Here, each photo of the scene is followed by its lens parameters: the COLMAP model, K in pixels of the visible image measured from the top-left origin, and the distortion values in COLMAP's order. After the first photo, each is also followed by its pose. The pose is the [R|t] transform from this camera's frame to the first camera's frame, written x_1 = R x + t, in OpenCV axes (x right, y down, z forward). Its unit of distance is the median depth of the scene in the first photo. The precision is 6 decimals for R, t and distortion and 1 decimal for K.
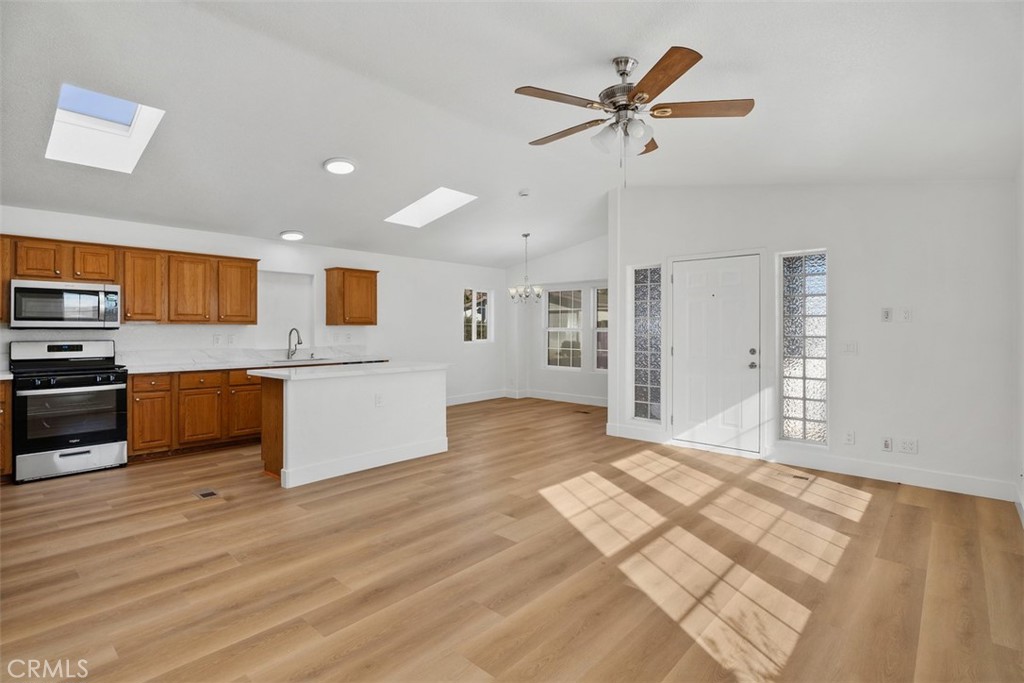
lens RADIAL K [[500.2, 0, 507.9], [0, 500.2, 330.2], [0, 0, 1]] dist [-0.000602, -0.000068]
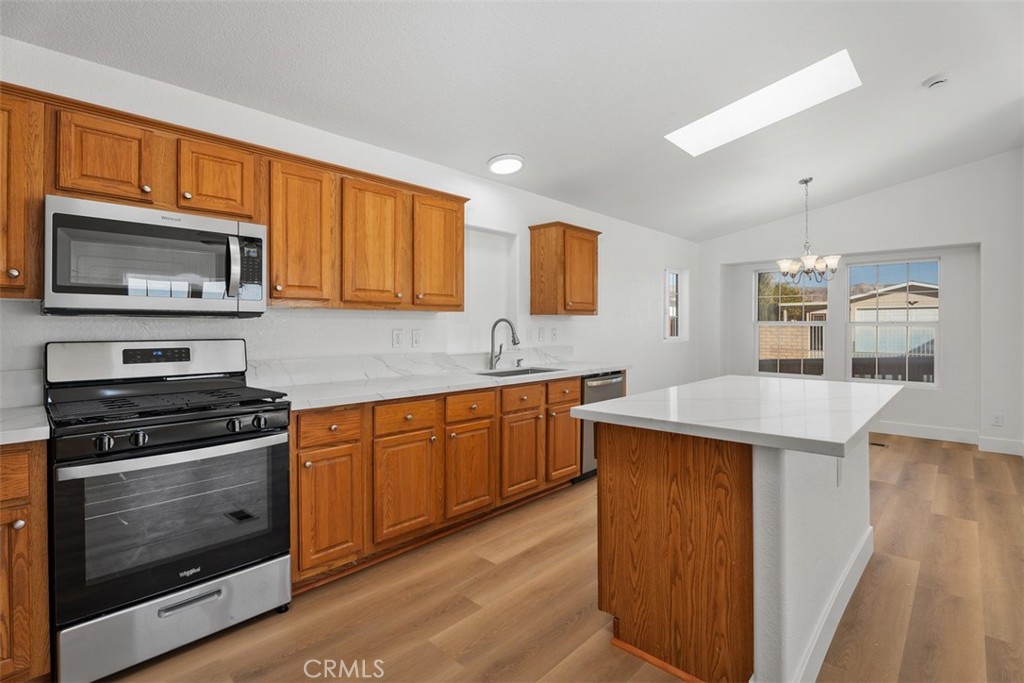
lens RADIAL K [[482.6, 0, 512.1], [0, 482.6, 328.9], [0, 0, 1]] dist [-0.002913, -0.000872]
pose [[0.999640, -0.001203, -0.026808, -0.557090], [0.001250, 0.999998, 0.001743, 0.010435], [0.026806, -0.001775, 0.999639, 0.571679]]
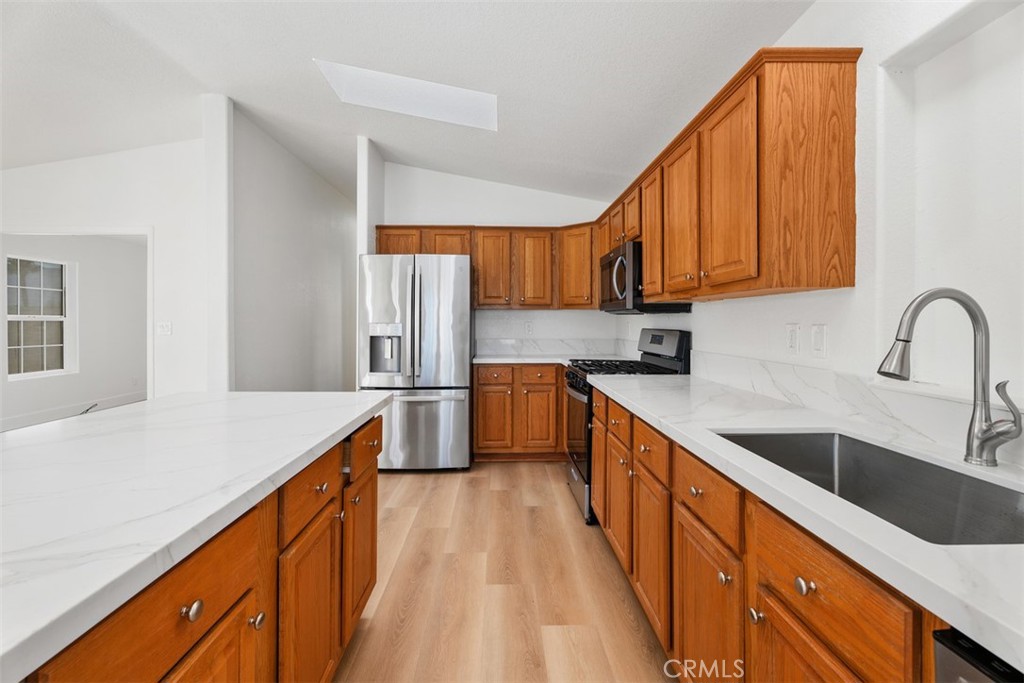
lens RADIAL K [[456.6, 0, 518.6], [0, 456.6, 333.1], [0, 0, 1]] dist [0.002223, 0.000370]
pose [[-0.708195, 0.016799, -0.705817, -0.295650], [-0.001349, 0.999683, 0.025147, 0.010477], [0.706015, 0.018761, -0.707948, 1.384837]]
